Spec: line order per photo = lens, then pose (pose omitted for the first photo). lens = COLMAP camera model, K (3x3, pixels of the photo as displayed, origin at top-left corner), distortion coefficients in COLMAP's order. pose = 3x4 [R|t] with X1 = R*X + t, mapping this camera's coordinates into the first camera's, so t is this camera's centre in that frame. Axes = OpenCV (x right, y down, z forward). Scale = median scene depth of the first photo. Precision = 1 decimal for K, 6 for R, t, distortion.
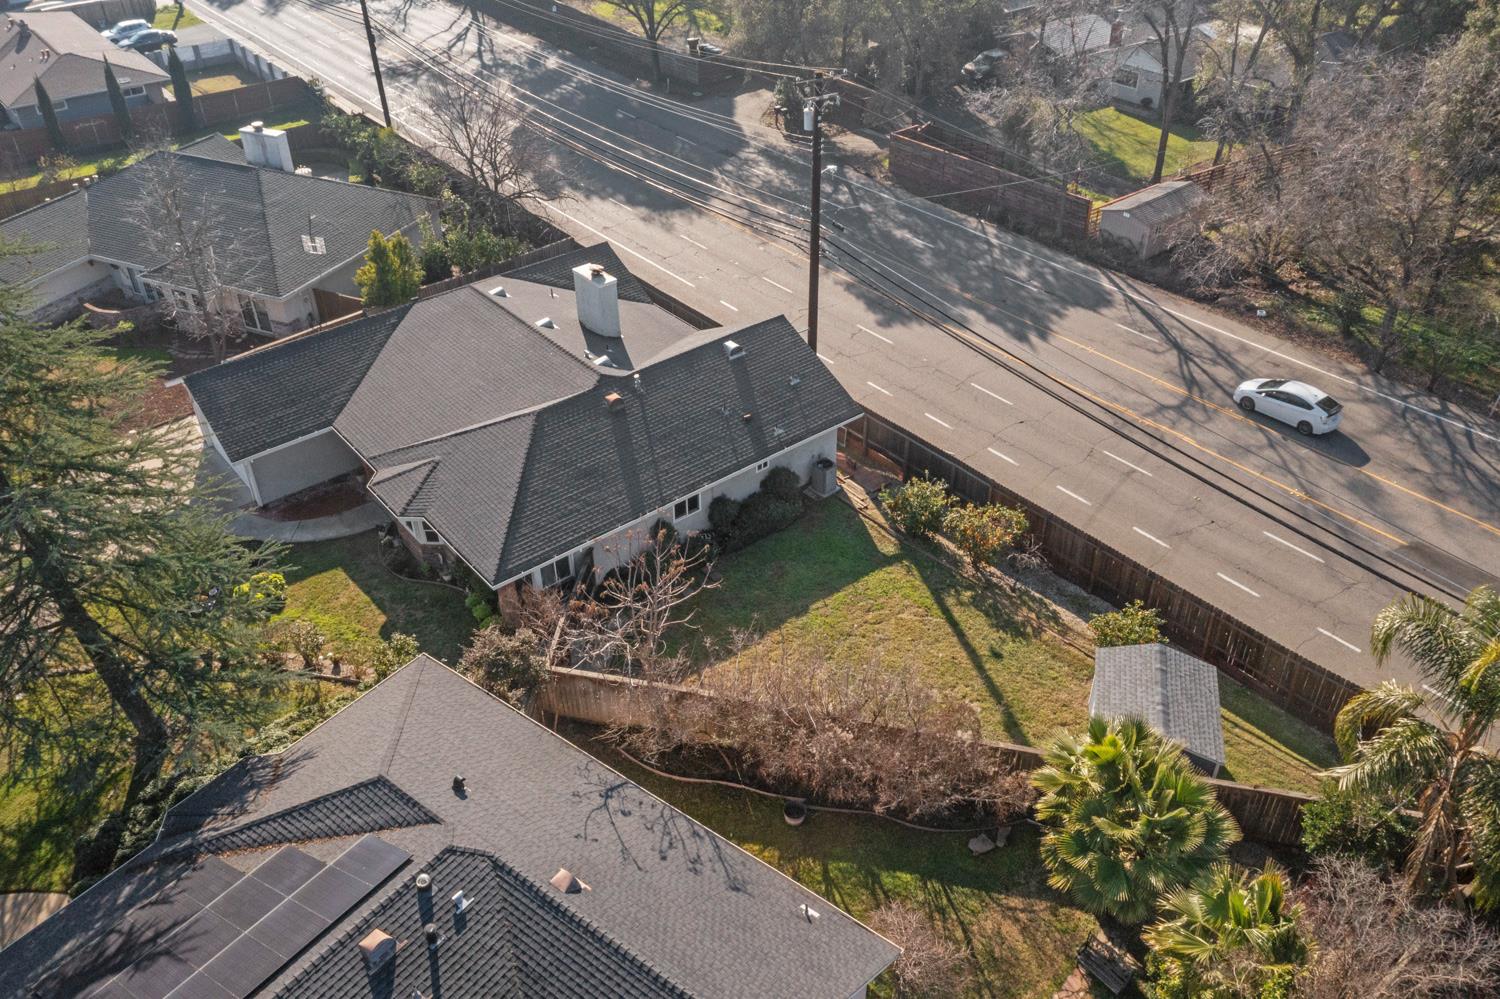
lens RADIAL K [[1165.0, 0, 750.0], [0, 1165.0, 499.5], [0, 0, 1]] dist [0.045631, 0.000045]
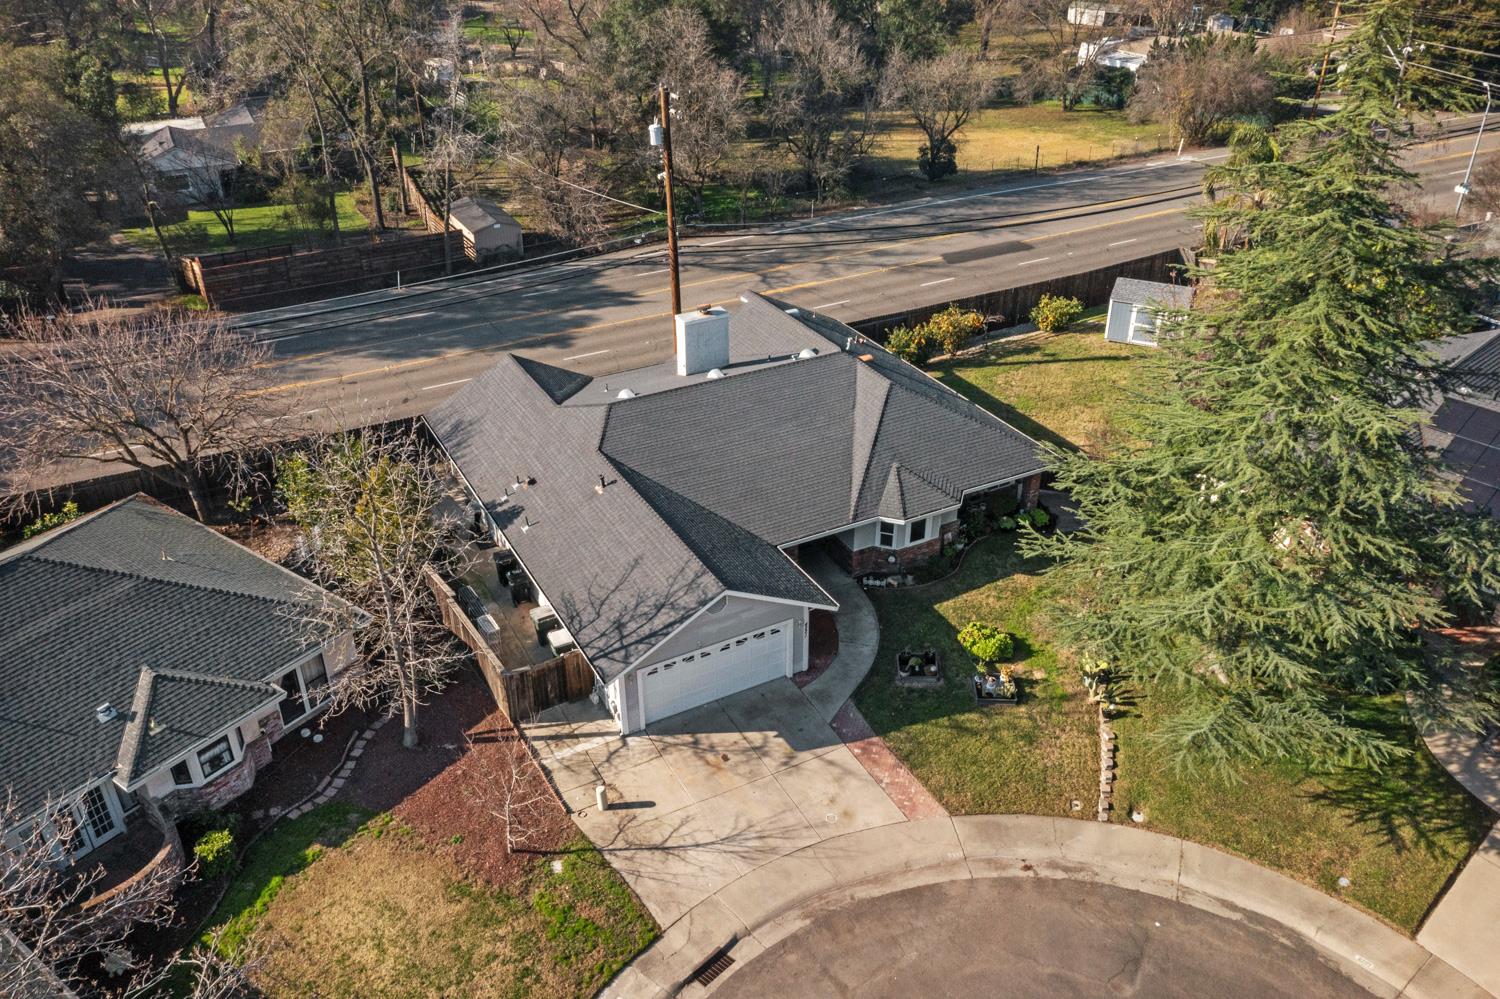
lens RADIAL K [[1165.0, 0, 750.0], [0, 1165.0, 499.5], [0, 0, 1]] dist [0.045631, 0.000045]
pose [[0.196506, -0.489852, 0.849371, -1.101951], [0.568424, 0.762752, 0.308389, -0.372084], [-0.798924, 0.422203, 0.428329, 0.642753]]
